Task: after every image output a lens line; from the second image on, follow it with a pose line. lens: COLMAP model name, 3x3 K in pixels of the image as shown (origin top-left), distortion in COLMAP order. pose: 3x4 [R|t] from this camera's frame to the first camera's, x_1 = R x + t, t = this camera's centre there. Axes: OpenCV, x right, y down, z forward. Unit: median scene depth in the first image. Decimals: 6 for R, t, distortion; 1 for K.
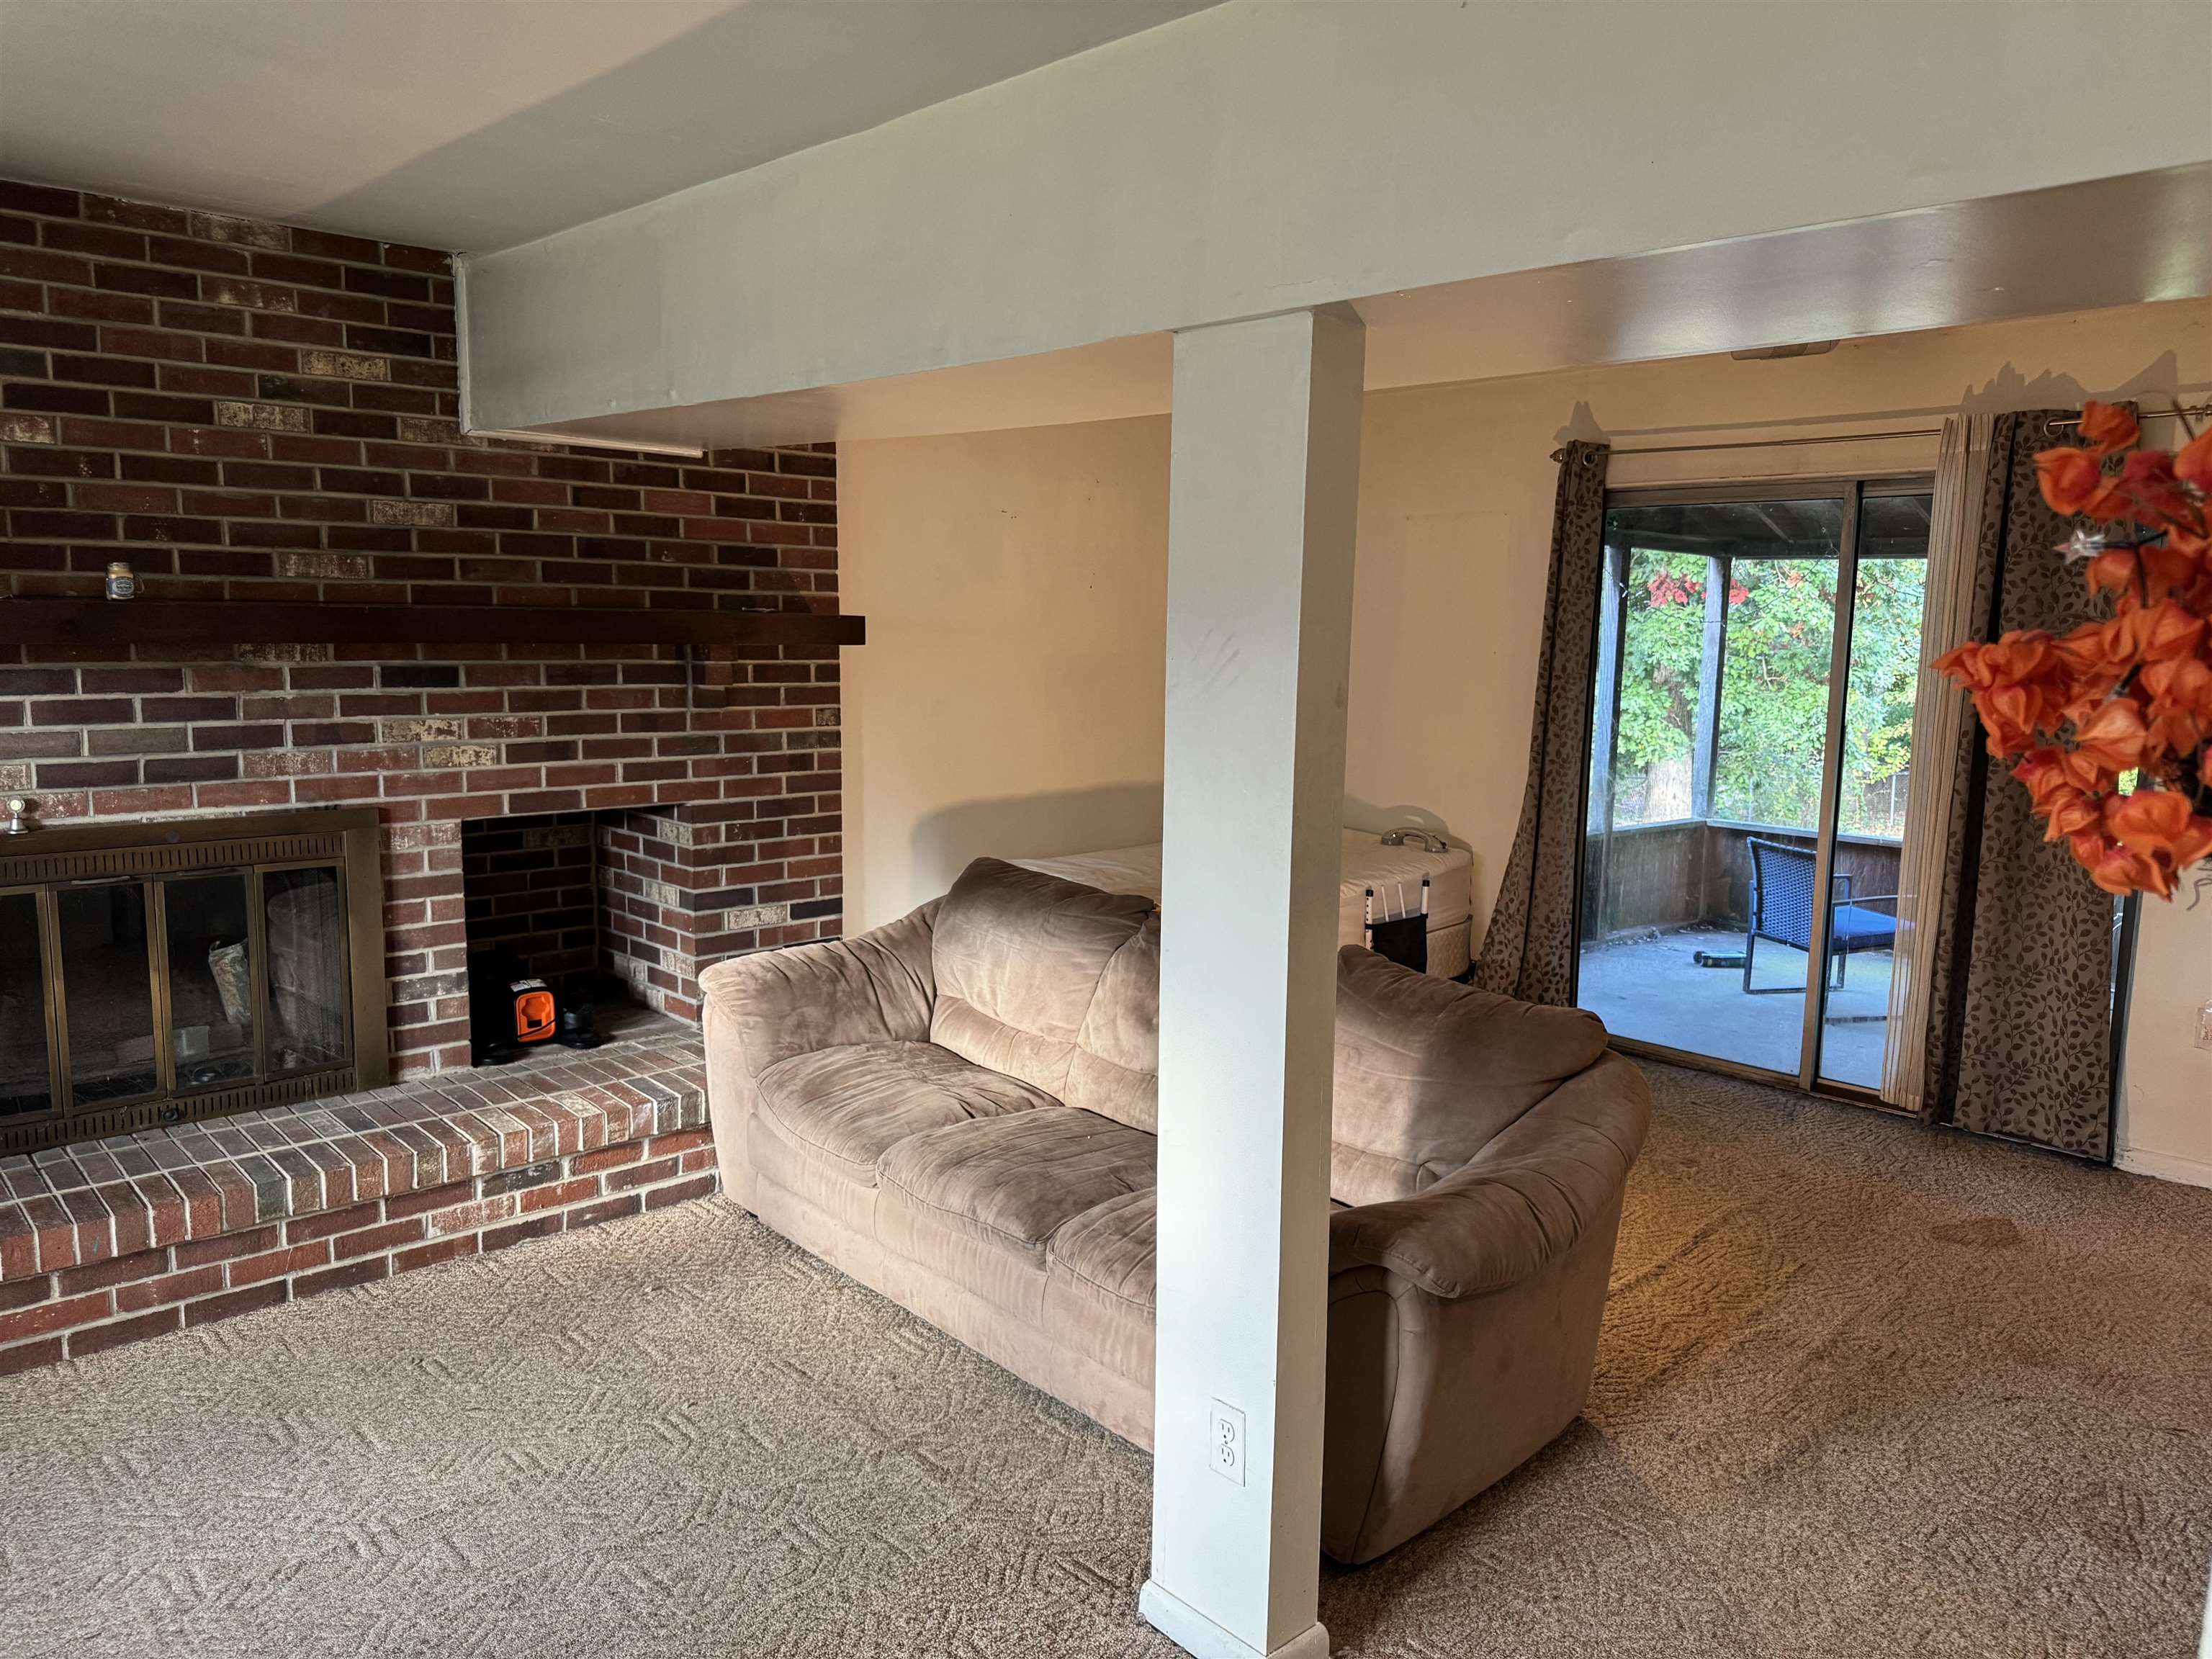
lens RADIAL K [[1561.6, 0, 1096.7], [0, 1561.6, 825.3], [0, 0, 1]] dist [0.055975, -0.080750]
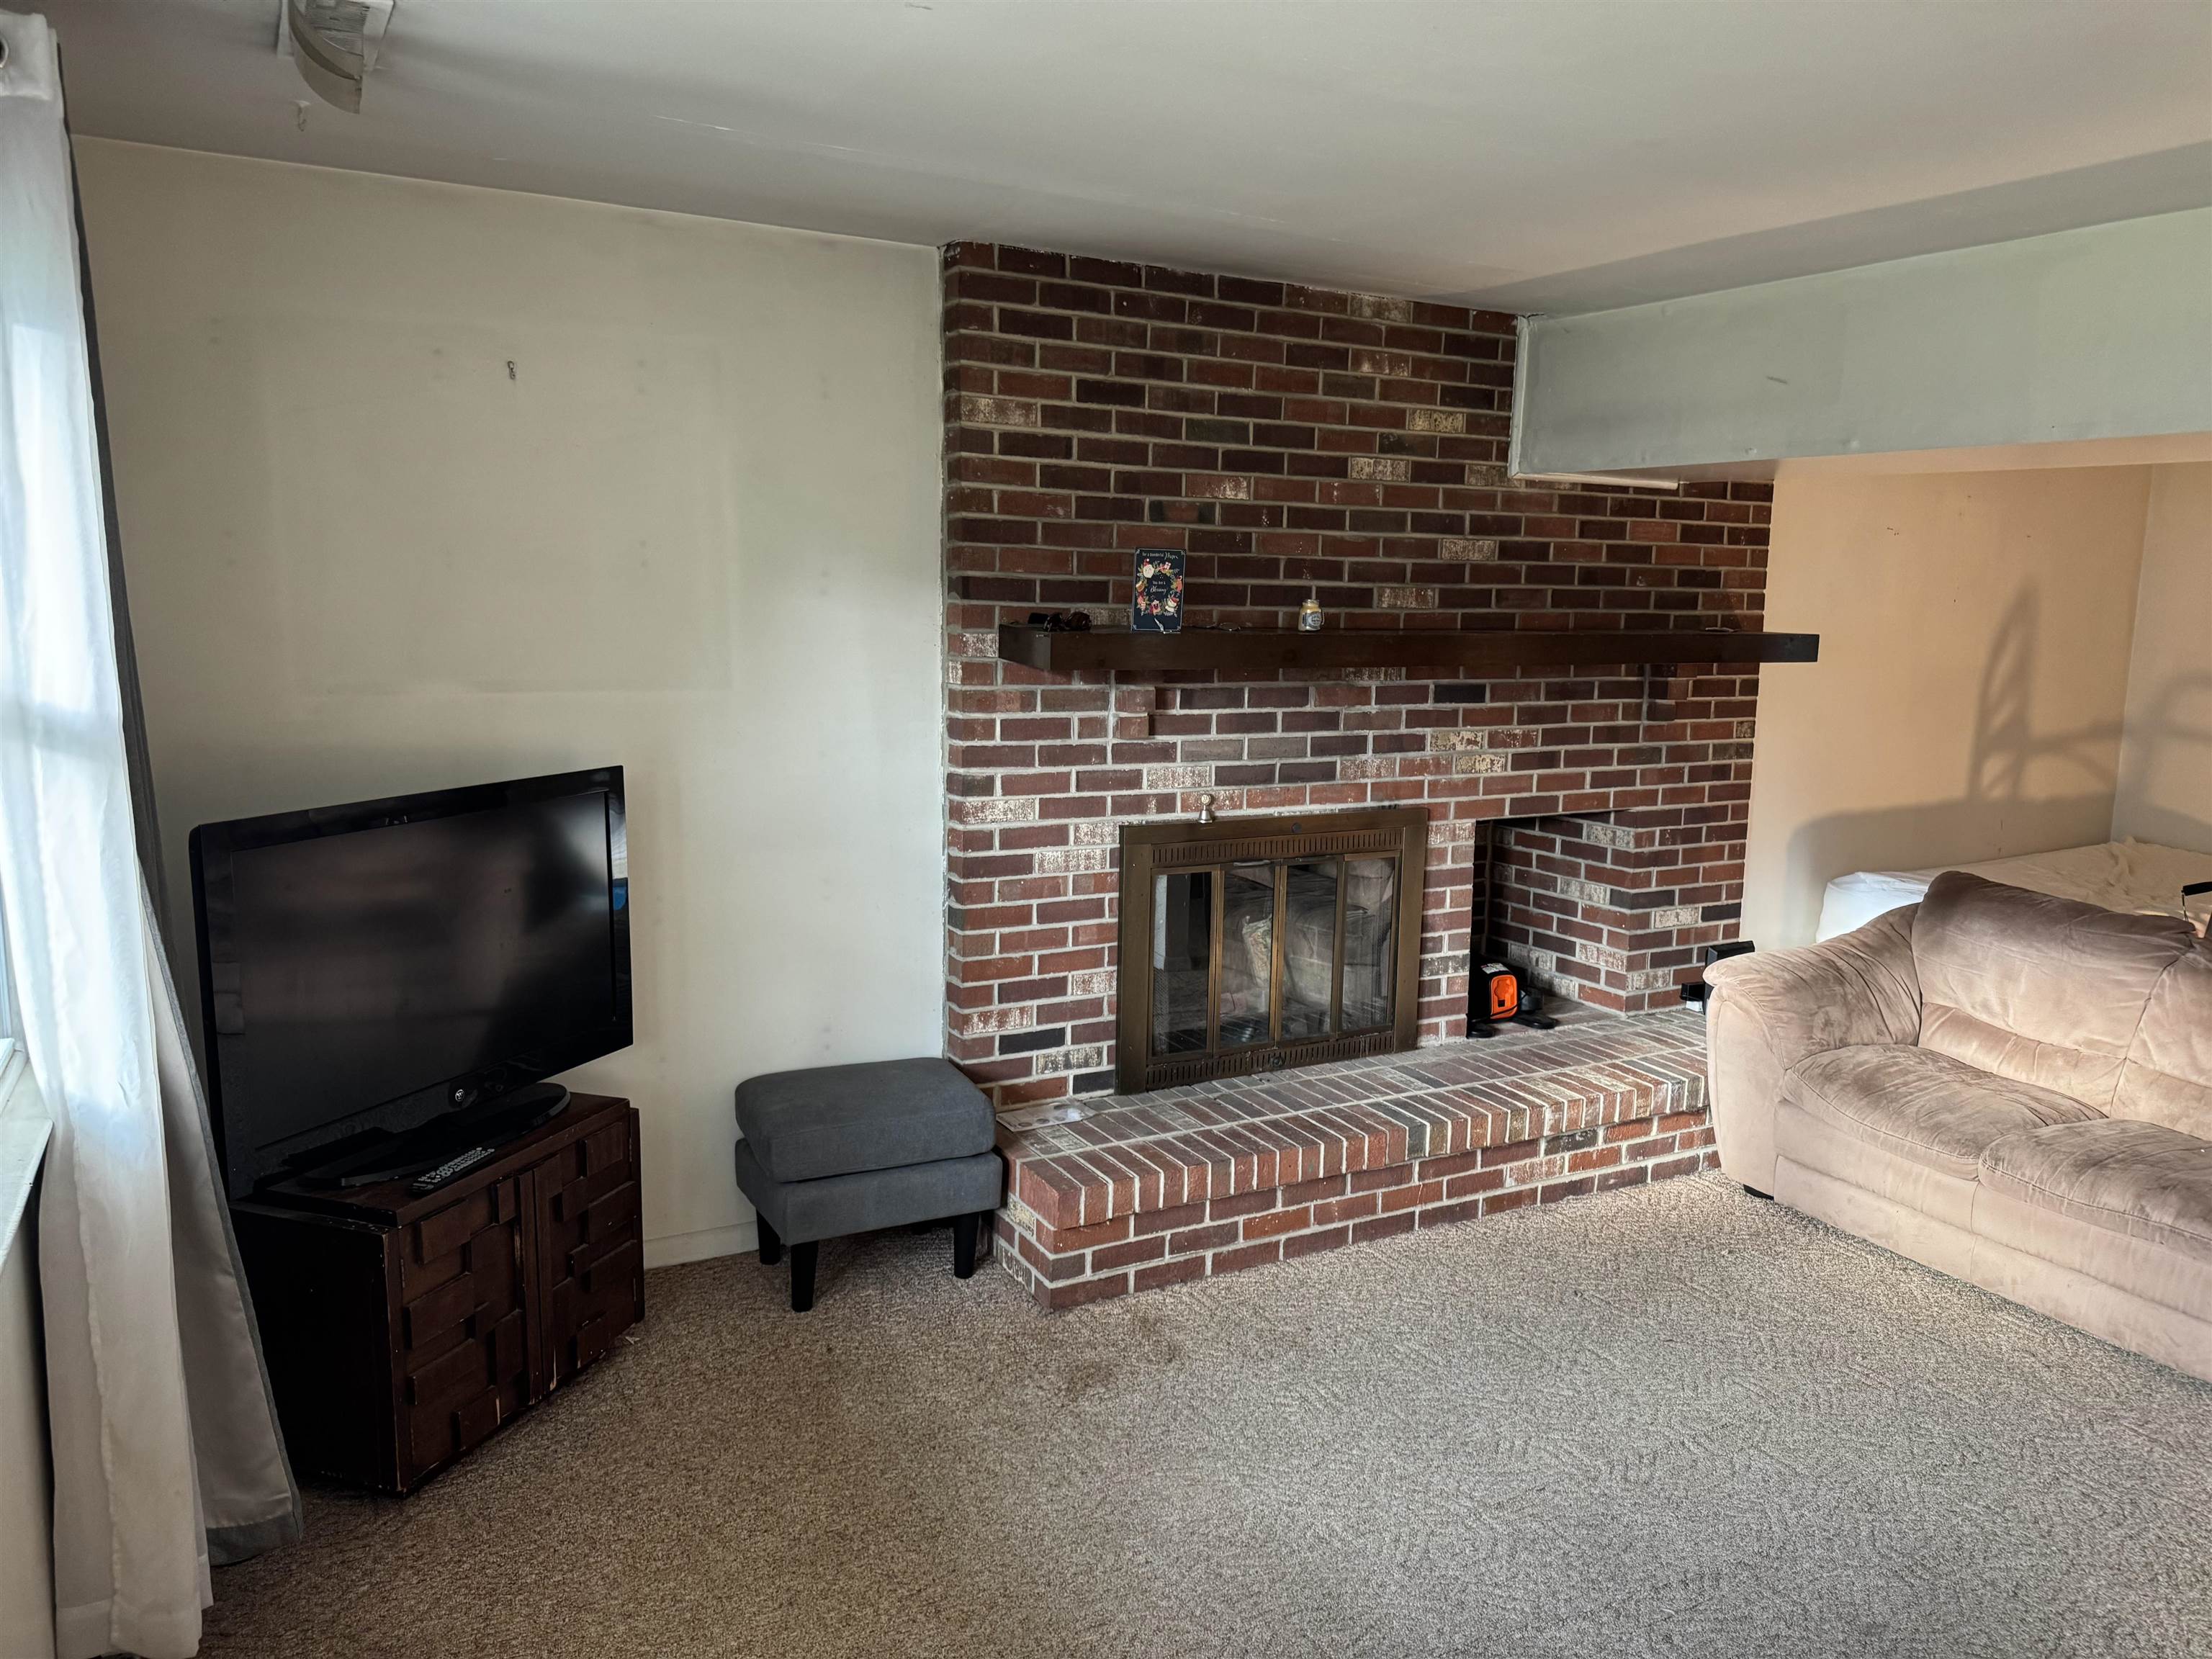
lens RADIAL K [[1561.6, 0, 1093.0], [0, 1561.6, 849.4], [0, 0, 1]] dist [0.055975, -0.080750]
pose [[0.968592, 0.038171, -0.245707, -0.409141], [-0.033042, 0.999142, 0.024964, -0.001439], [0.246449, -0.016062, 0.969023, -0.162958]]
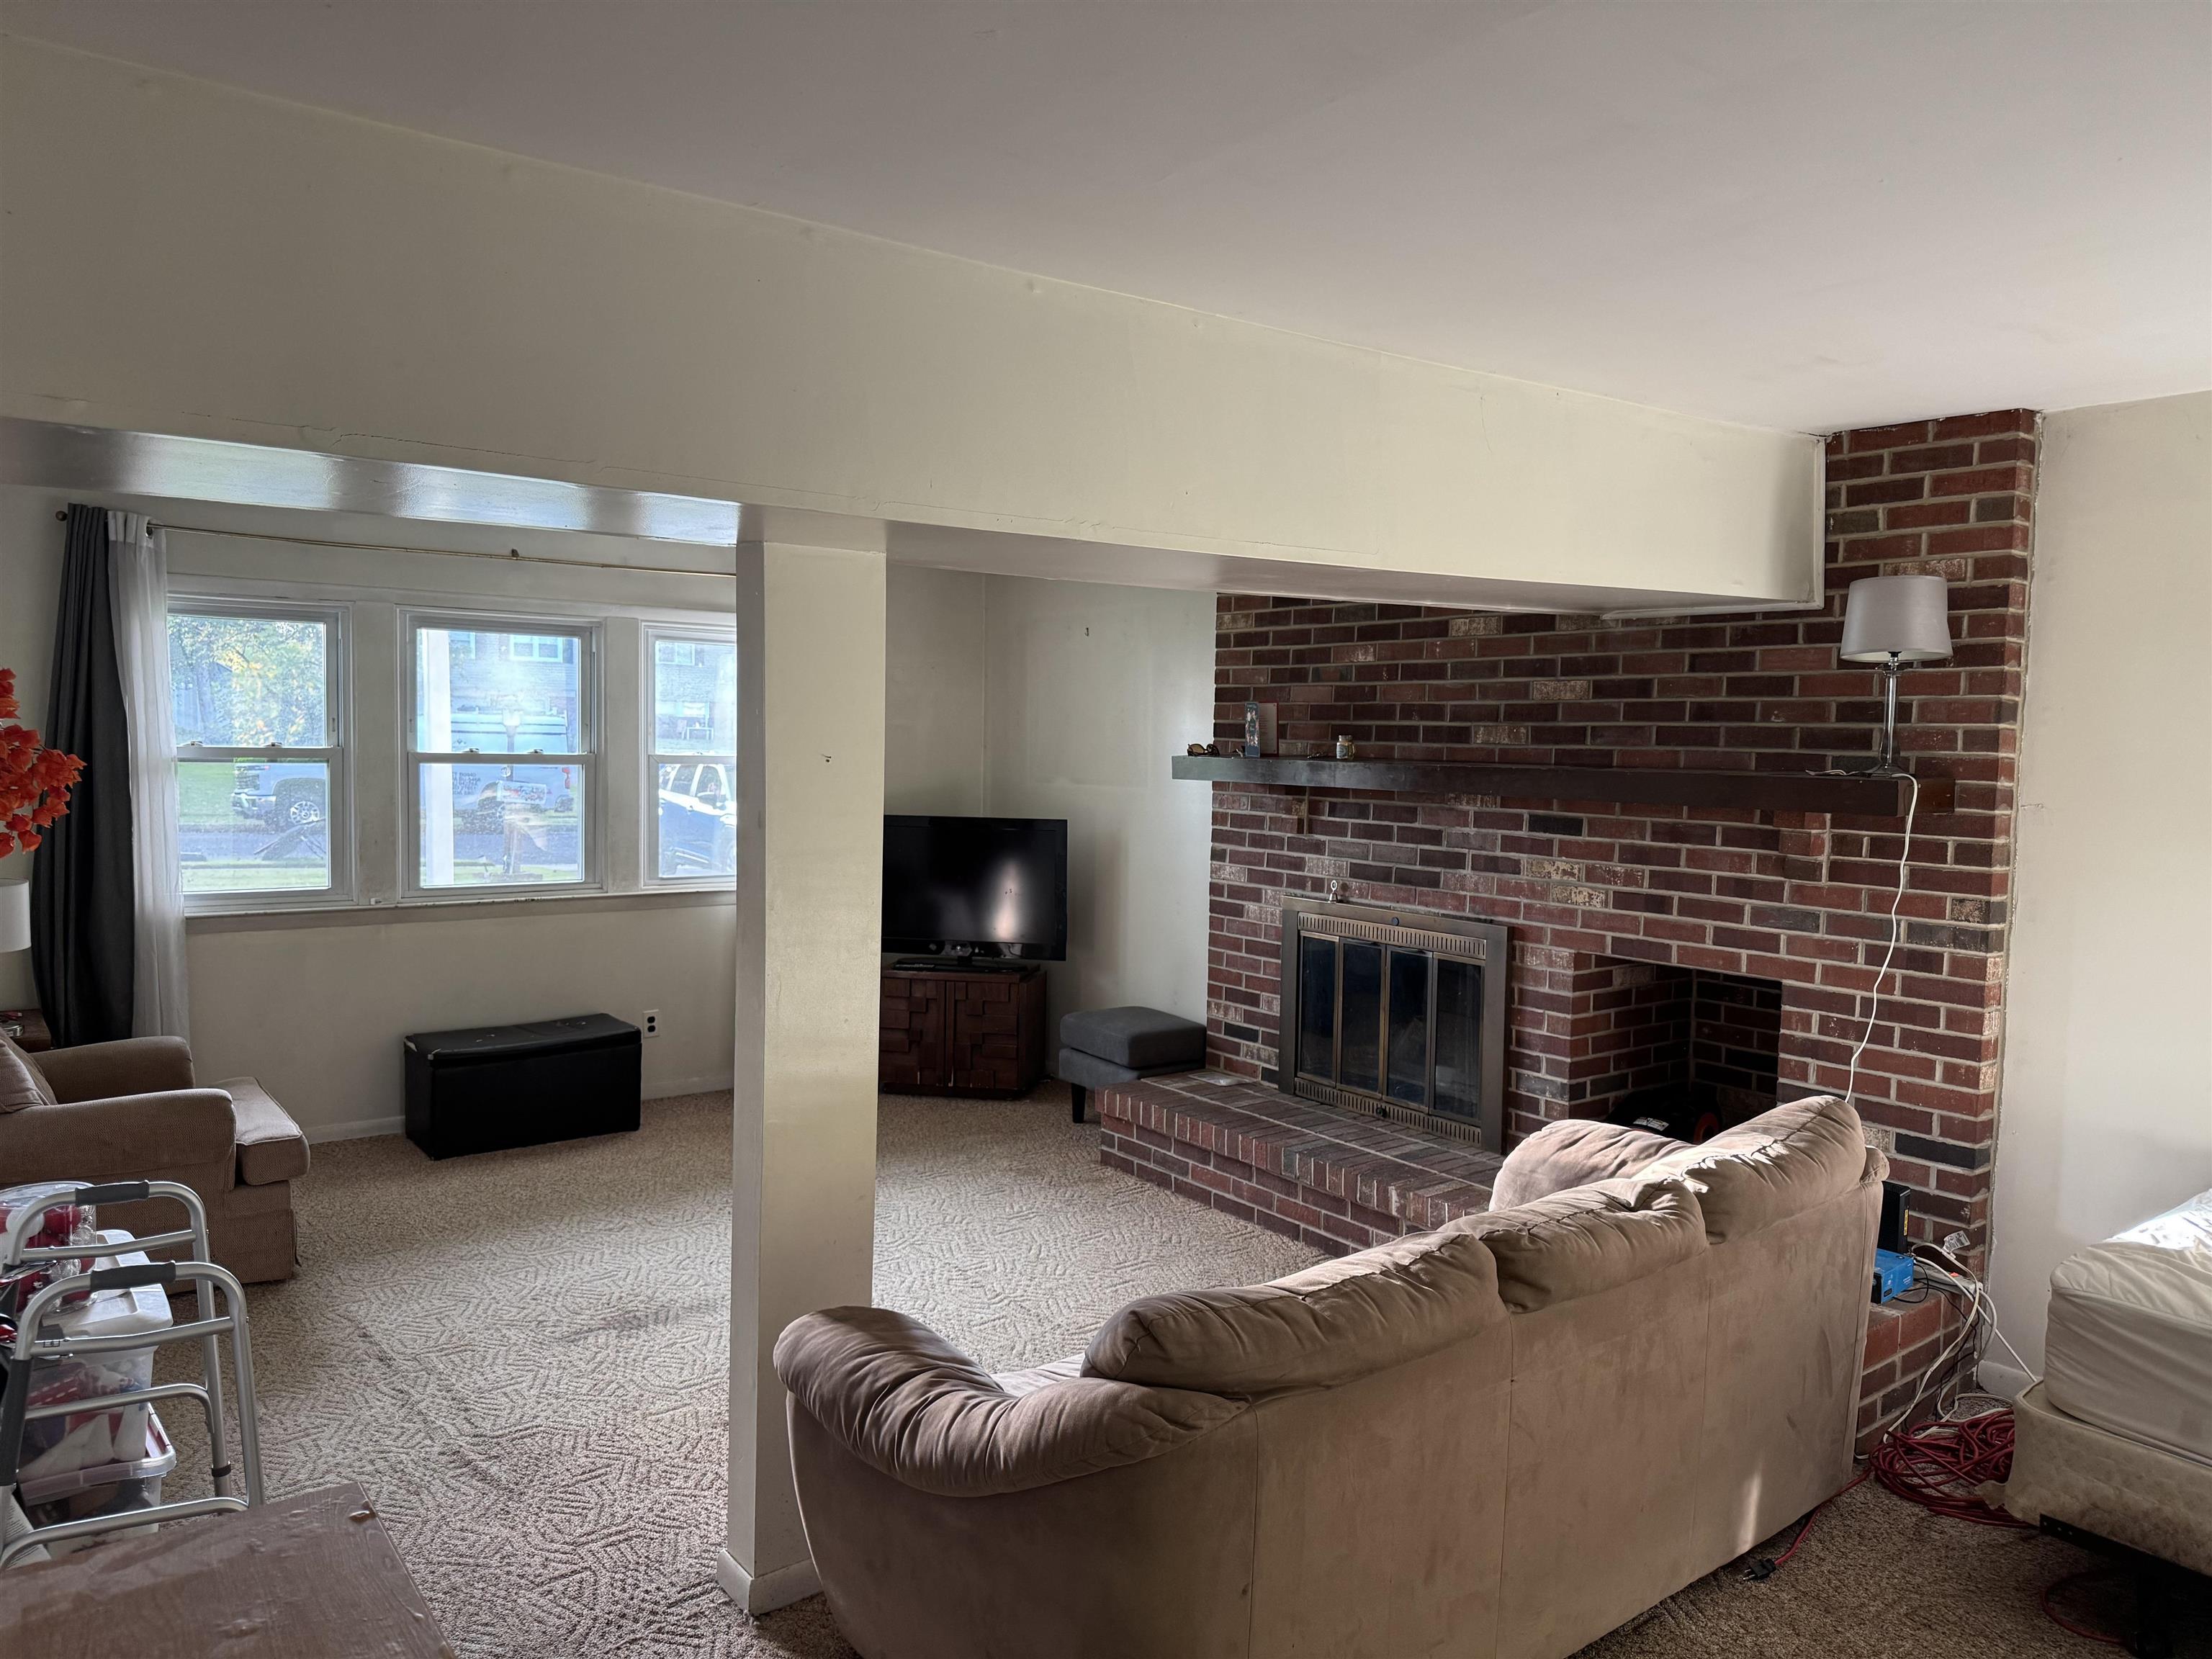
lens RADIAL K [[1561.6, 0, 1092.0], [0, 1561.6, 840.3], [0, 0, 1]] dist [0.055975, -0.080750]
pose [[-0.111047, 0.043823, -0.992849, 0.800267], [-0.158993, 0.985376, 0.061276, -0.101132], [0.981015, 0.164660, -0.102456, 0.789117]]
